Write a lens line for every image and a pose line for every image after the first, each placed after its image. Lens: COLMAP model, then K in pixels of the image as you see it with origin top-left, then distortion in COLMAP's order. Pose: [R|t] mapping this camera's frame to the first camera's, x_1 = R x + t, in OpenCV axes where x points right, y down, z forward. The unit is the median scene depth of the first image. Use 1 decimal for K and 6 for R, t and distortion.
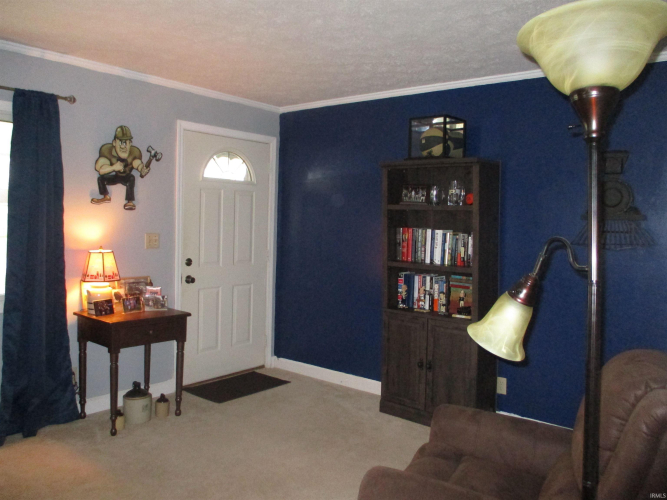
lens RADIAL K [[543.5, 0, 333.3], [0, 543.5, 243.7], [0, 0, 1]] dist [-0.058365, 0.001429]
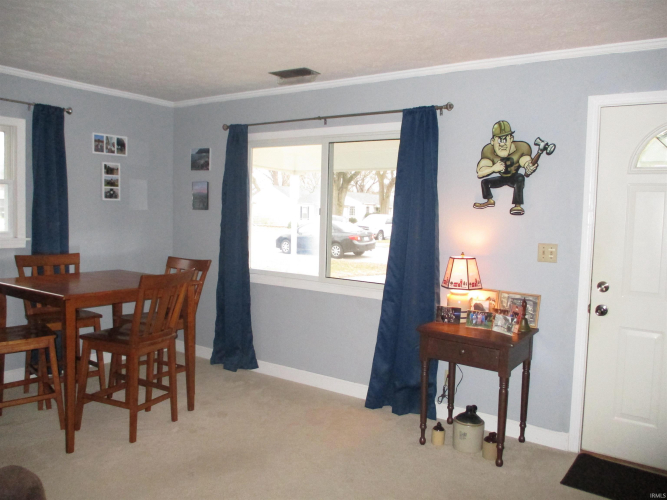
lens RADIAL K [[543.5, 0, 333.3], [0, 543.5, 243.7], [0, 0, 1]] dist [-0.058365, 0.001429]
pose [[0.053480, 0.034327, -0.997979, 0.498125], [-0.073907, 0.996804, 0.030326, -0.021631], [0.995830, 0.072136, 0.055846, 0.684576]]
